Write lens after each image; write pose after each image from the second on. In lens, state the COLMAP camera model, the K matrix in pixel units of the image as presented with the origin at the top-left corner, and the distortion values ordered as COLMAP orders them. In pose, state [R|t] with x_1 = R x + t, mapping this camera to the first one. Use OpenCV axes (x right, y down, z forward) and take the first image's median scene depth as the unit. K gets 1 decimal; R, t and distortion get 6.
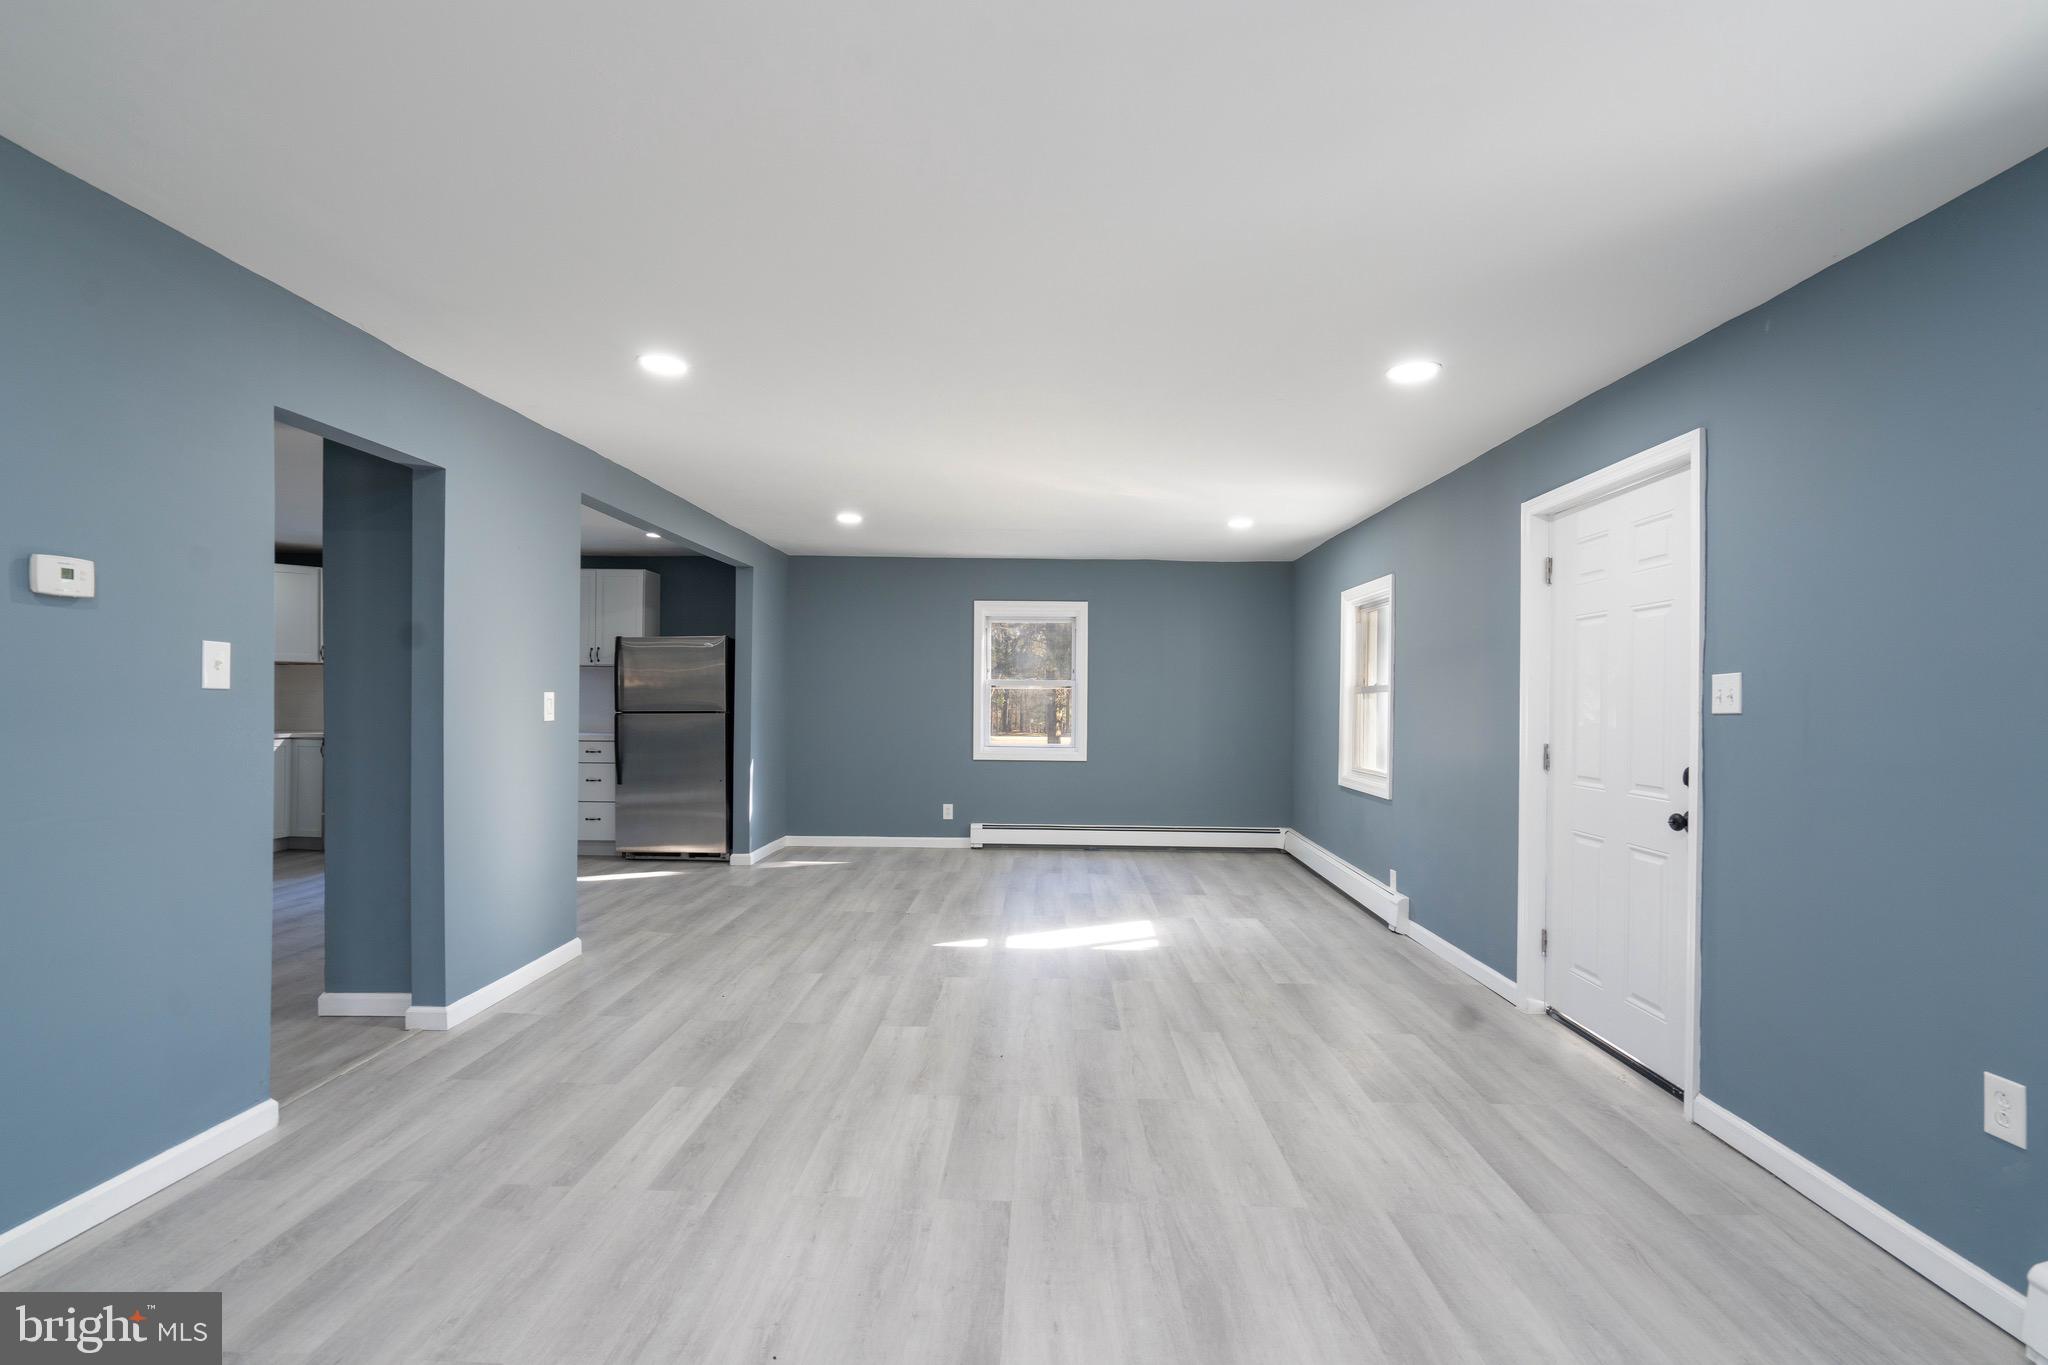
lens RADIAL K [[927.3, 0, 1016.1], [0, 927.3, 695.8], [0, 0, 1]] dist [-0.005987, 0.000110]
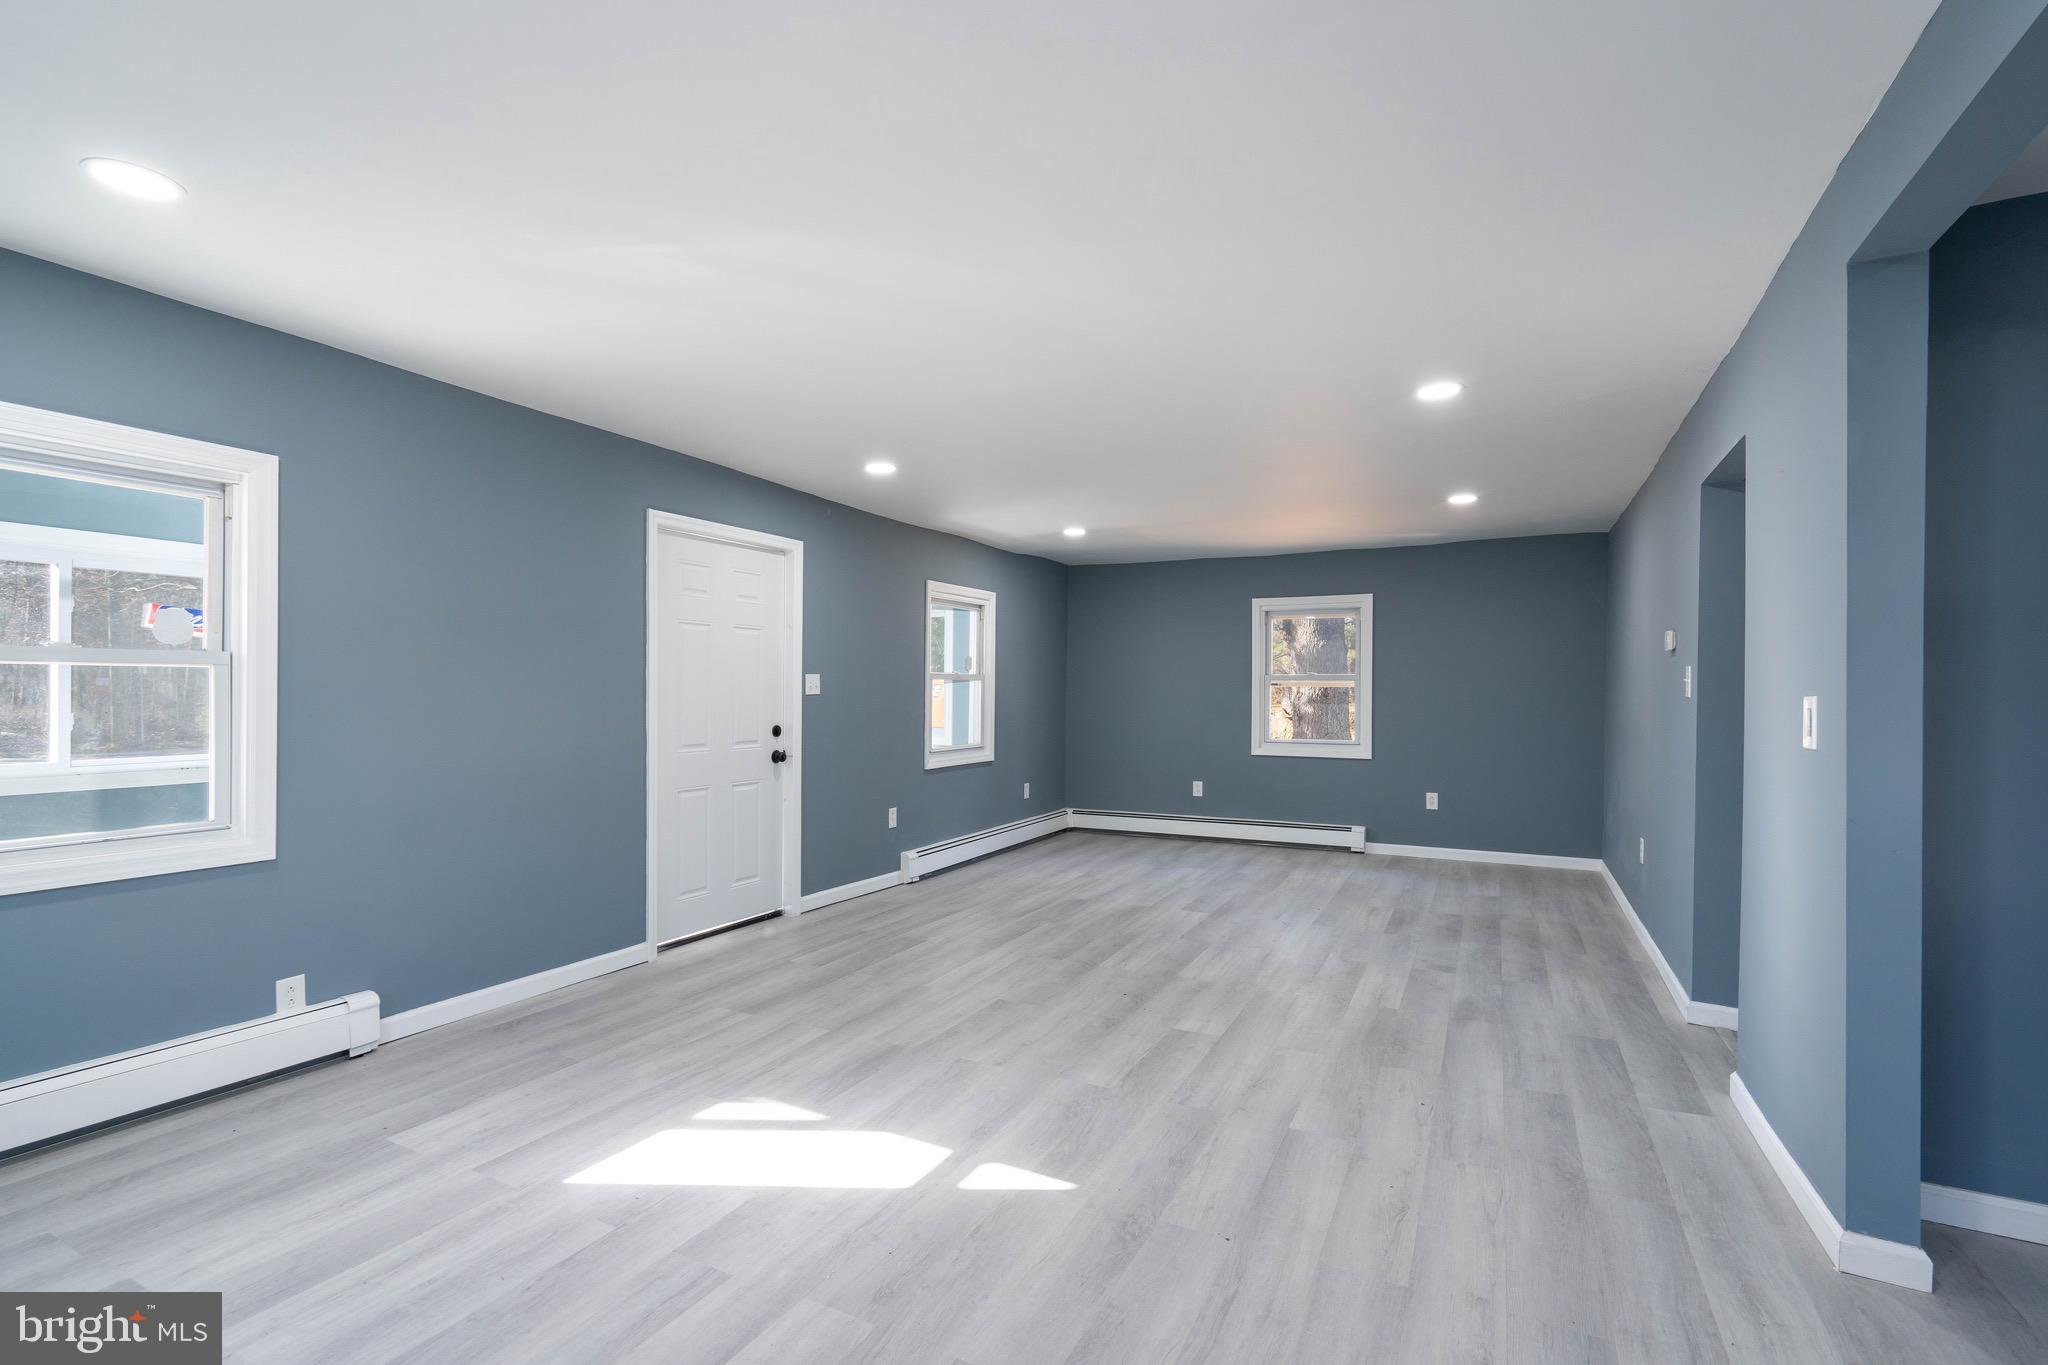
lens RADIAL K [[927.3, 0, 1036.5], [0, 927.3, 701.2], [0, 0, 1]] dist [-0.005987, 0.000110]
pose [[-0.910178, -0.021921, 0.413636, -0.408938], [-0.019801, 0.999760, 0.009413, 0.004538], [-0.413743, 0.000377, -0.910394, 2.200986]]
